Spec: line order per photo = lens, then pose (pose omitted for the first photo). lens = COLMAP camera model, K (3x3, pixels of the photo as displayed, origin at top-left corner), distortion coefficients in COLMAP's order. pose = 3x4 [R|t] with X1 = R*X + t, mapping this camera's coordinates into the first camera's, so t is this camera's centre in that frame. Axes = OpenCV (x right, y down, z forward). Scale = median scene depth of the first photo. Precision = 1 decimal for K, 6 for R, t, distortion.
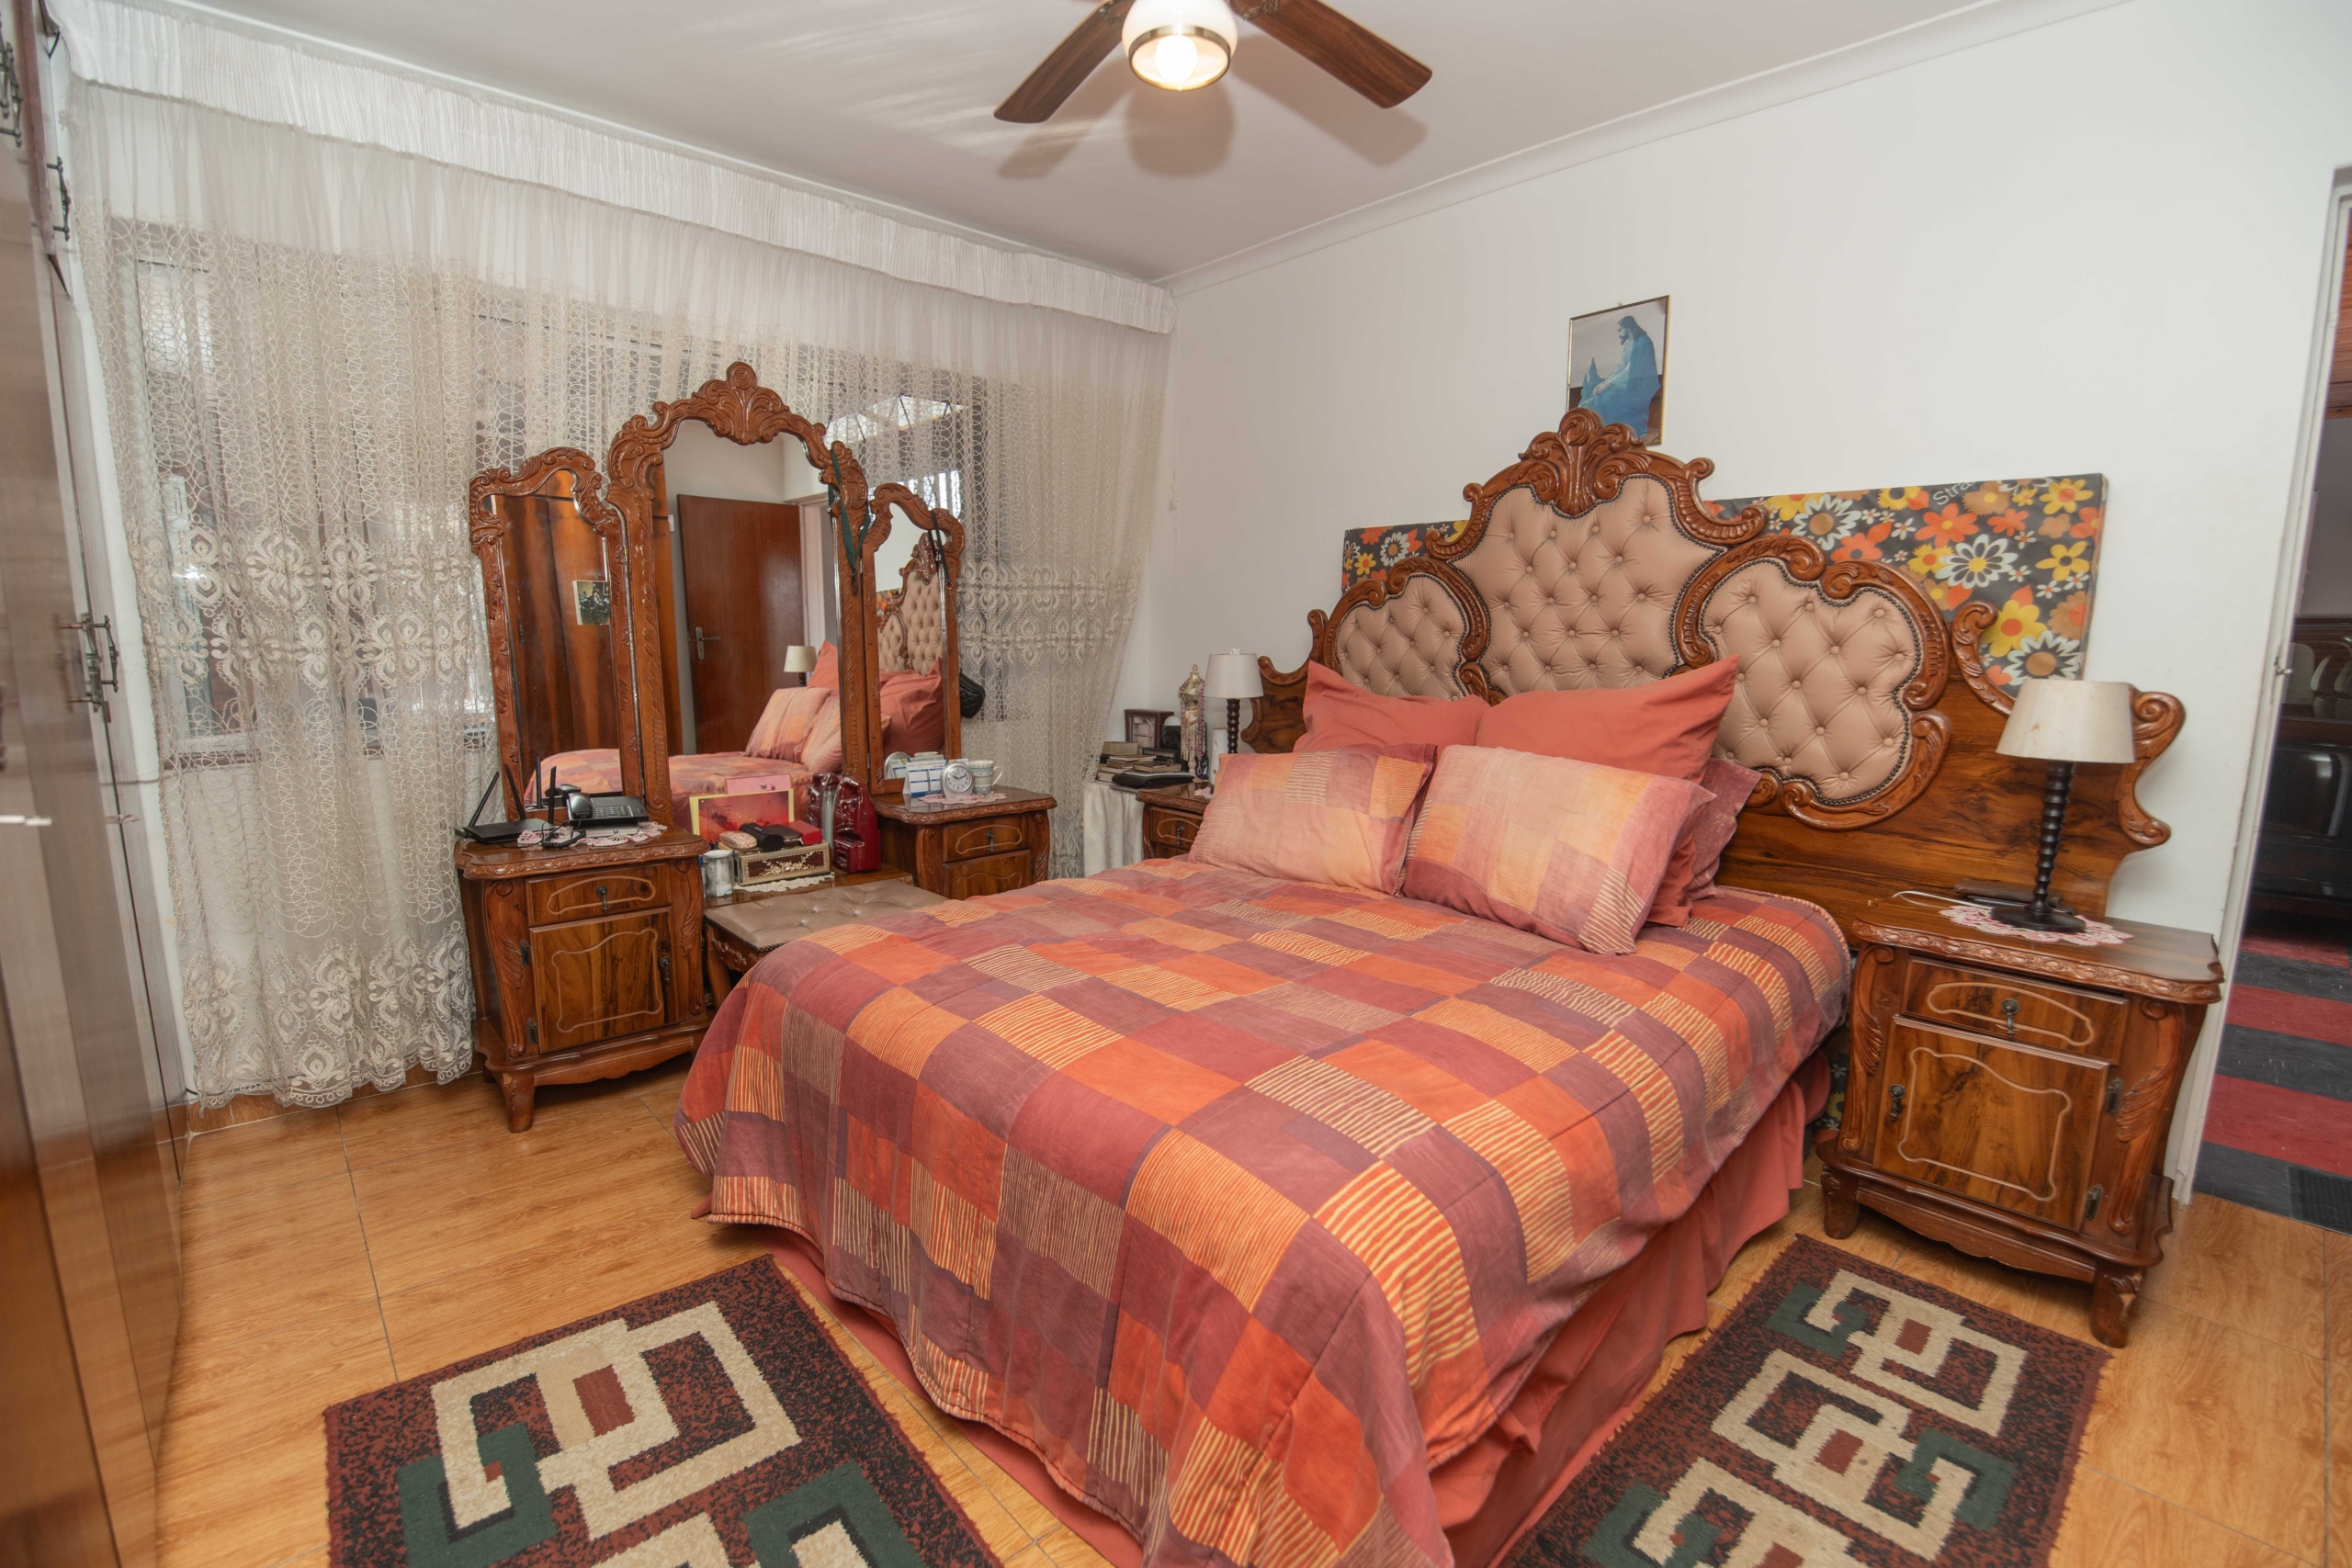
lens RADIAL K [[1047.7, 0, 1185.9], [0, 1047.7, 792.5], [0, 0, 1]] dist [-0.013361, -0.007722]
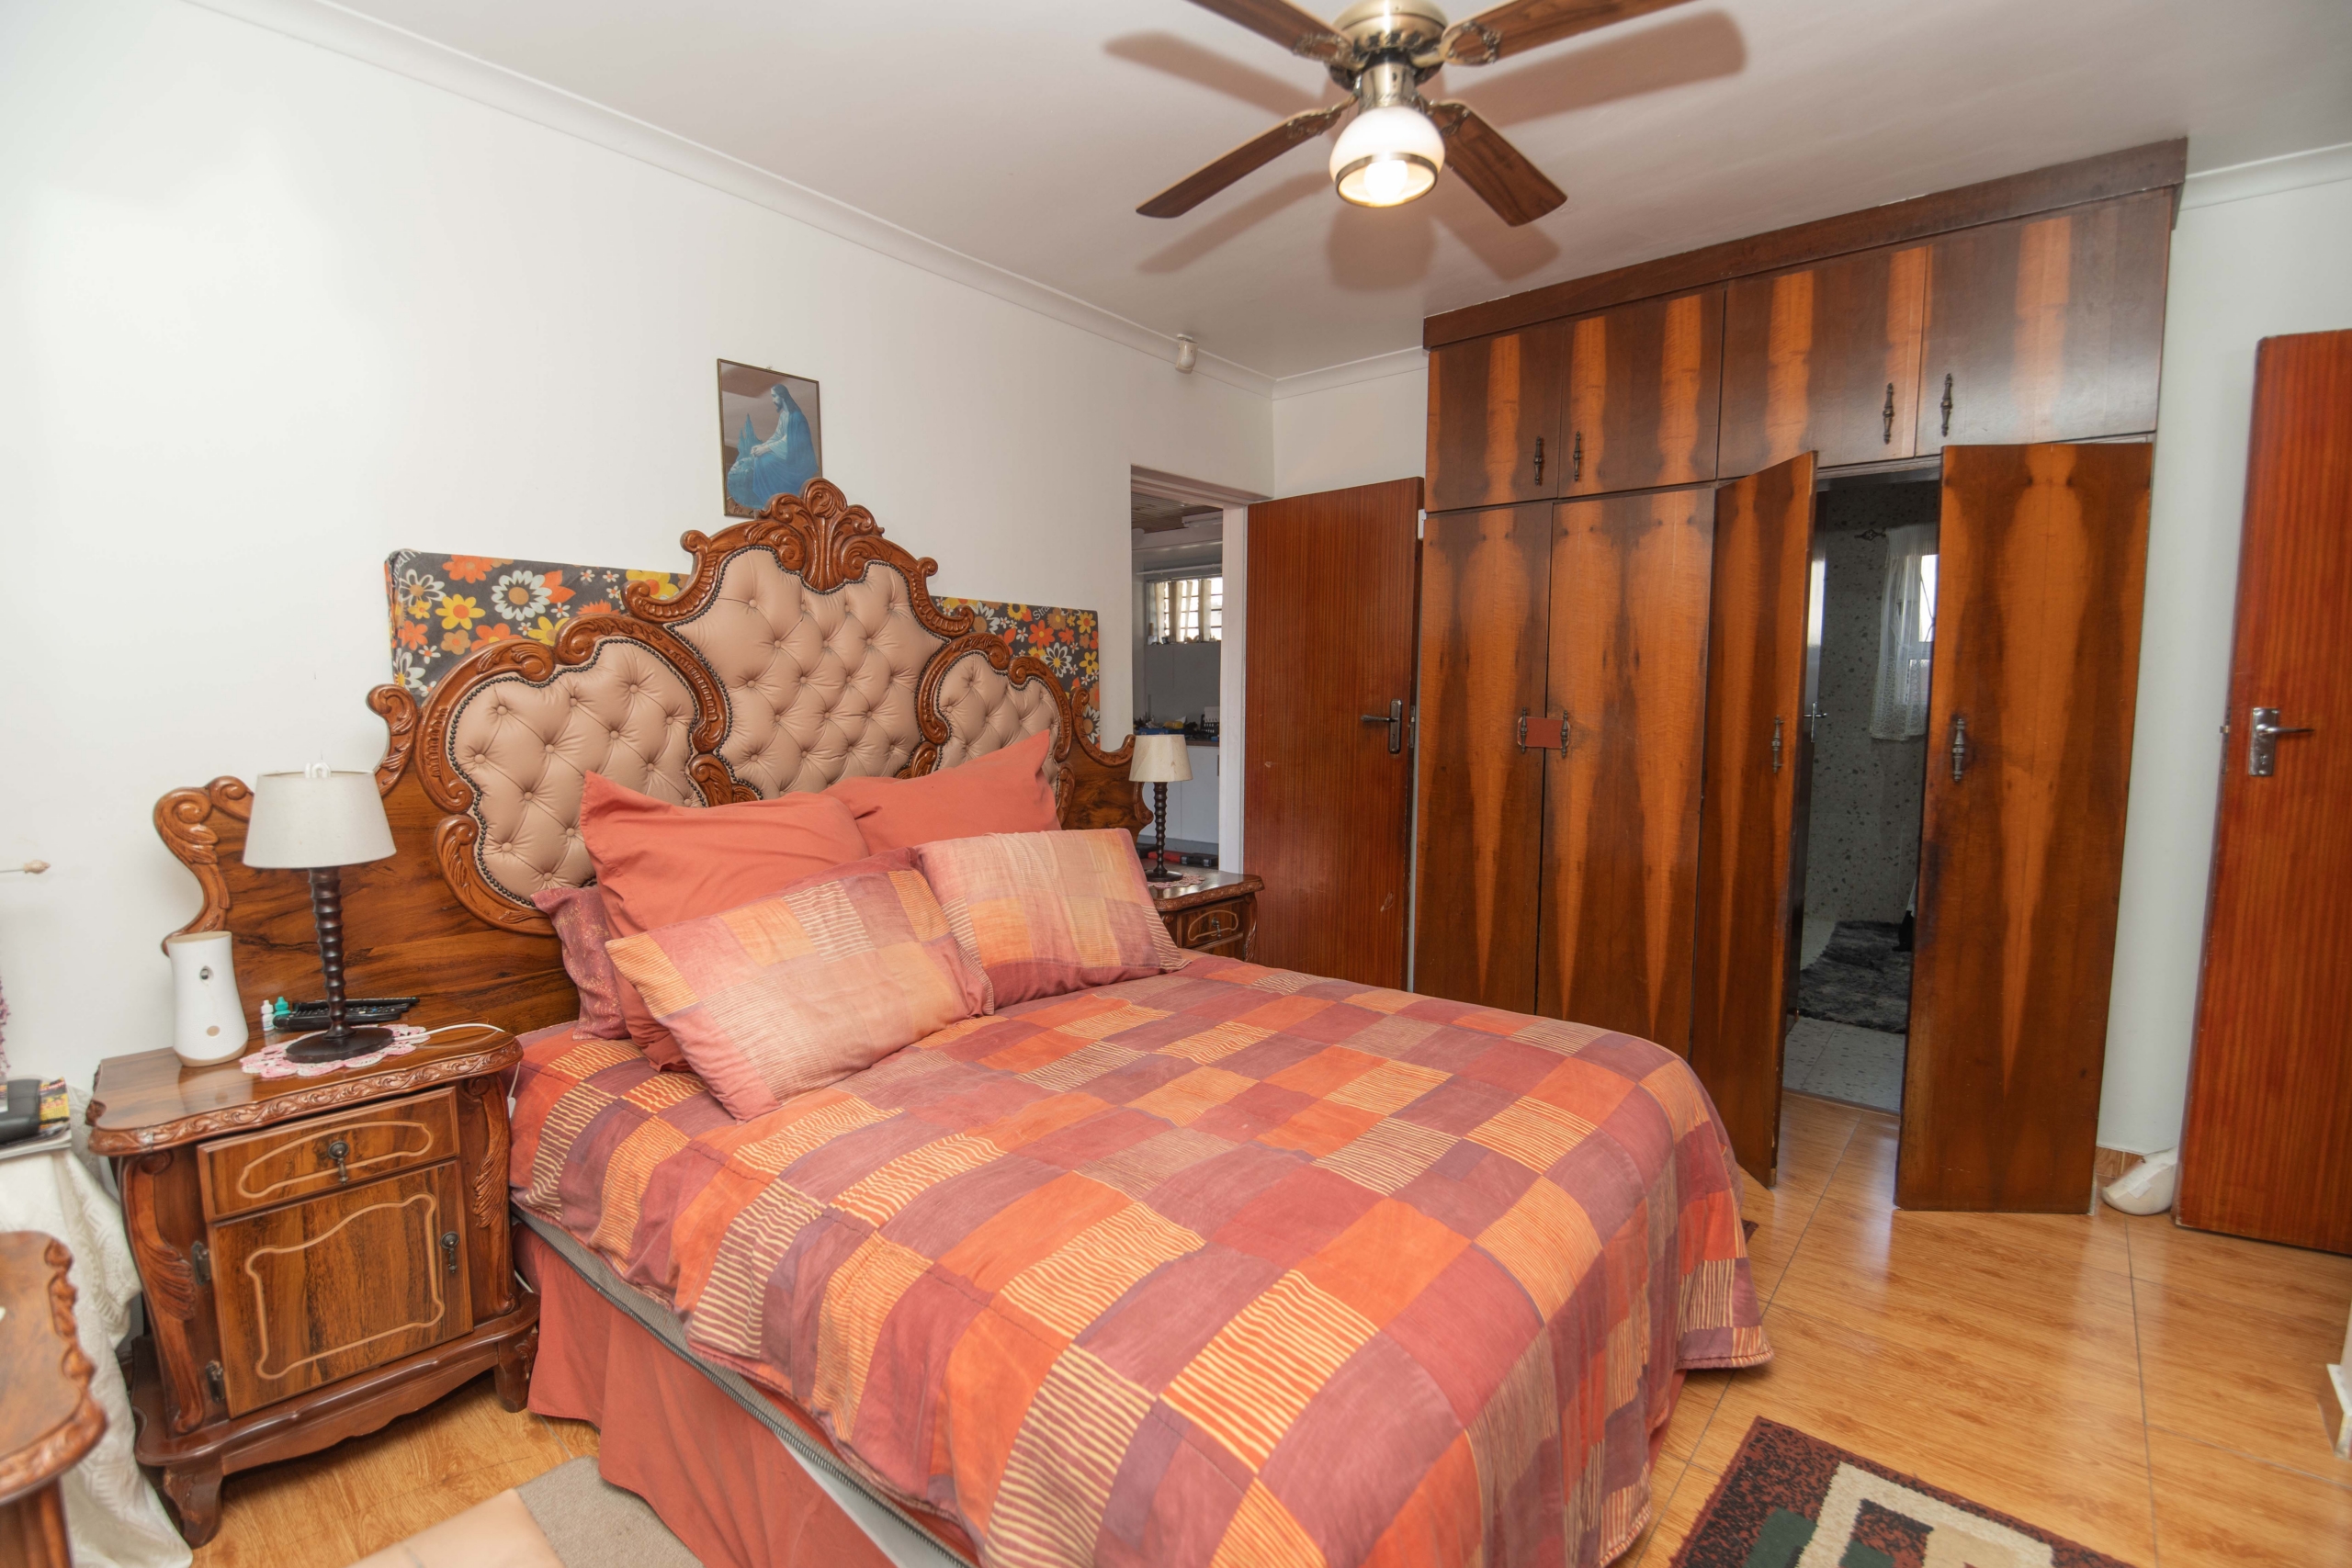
lens RADIAL K [[1047.7, 0, 1175.9], [0, 1047.7, 792.5], [0, 0, 1]] dist [-0.013361, -0.007722]
pose [[-0.117916, -0.102028, 0.987768, -0.647747], [0.146470, 0.982041, 0.118922, -0.161475], [-0.982162, 0.158702, -0.100855, 0.858554]]
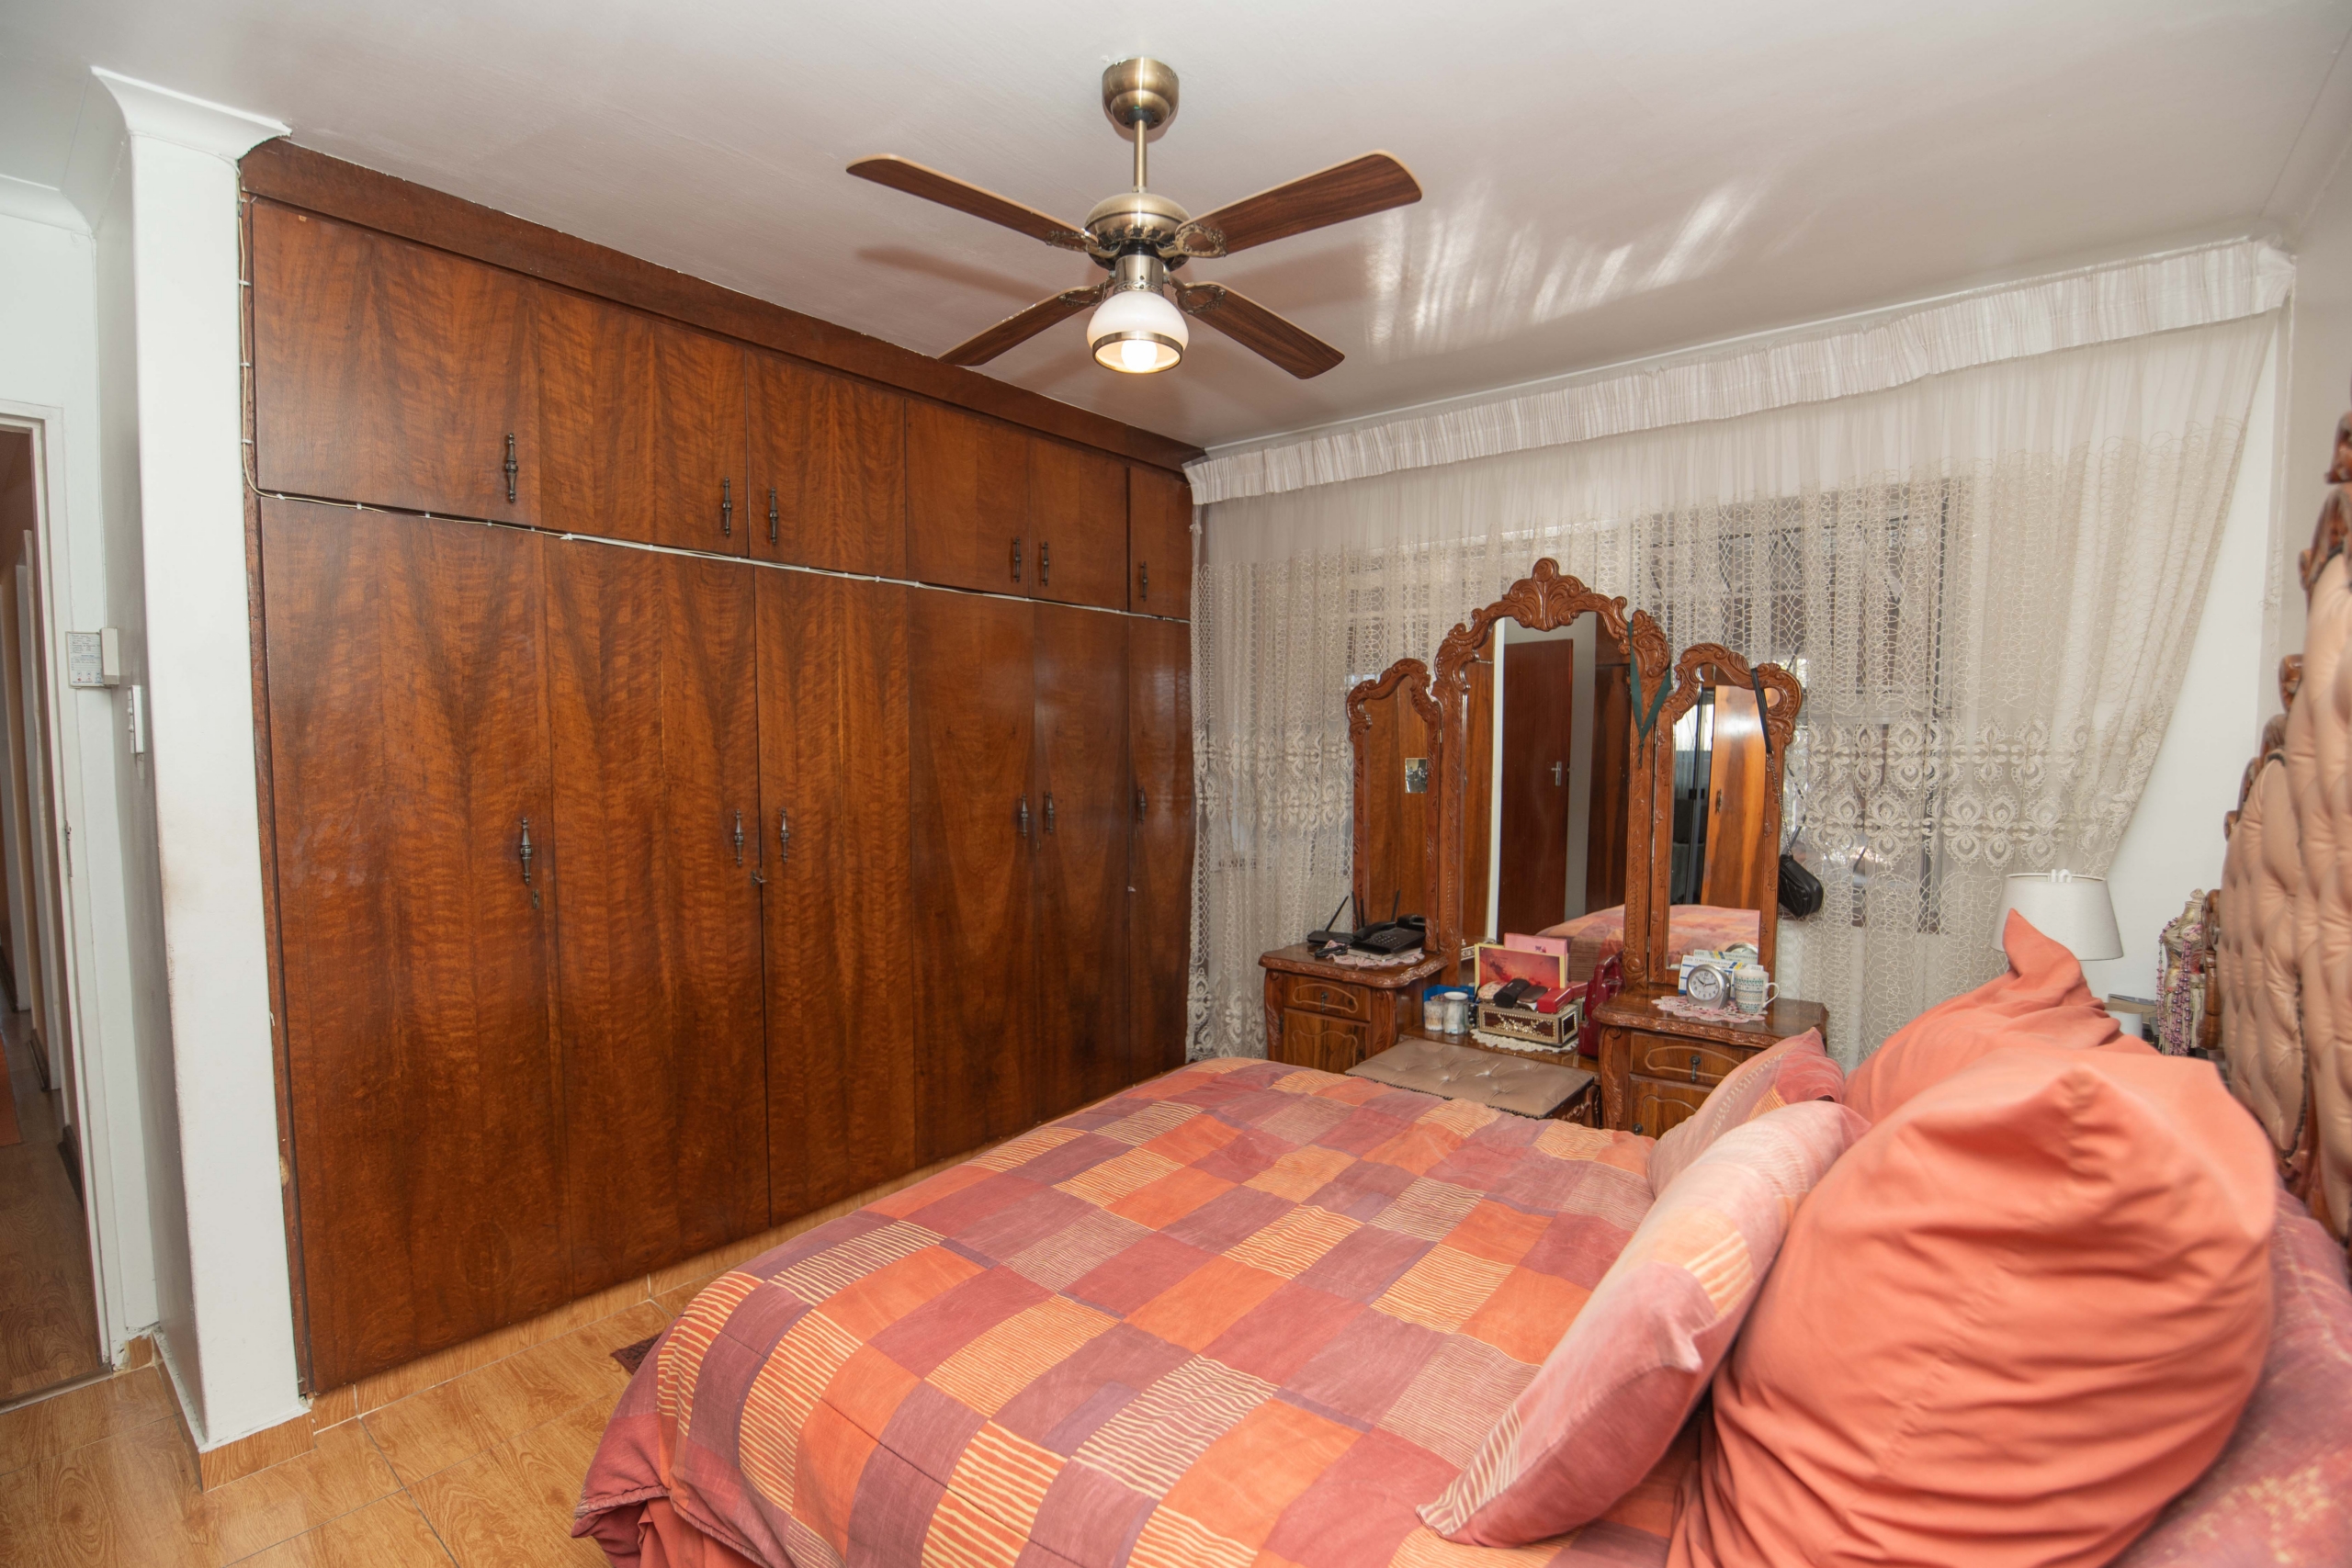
lens RADIAL K [[1047.7, 0, 1180.1], [0, 1047.7, 783.5], [0, 0, 1]] dist [-0.013361, -0.007722]
pose [[0.161853, 0.038690, -0.986056, 0.704310], [-0.148944, 0.988742, 0.014347, -0.161840], [0.975510, 0.144545, 0.165794, 0.562515]]
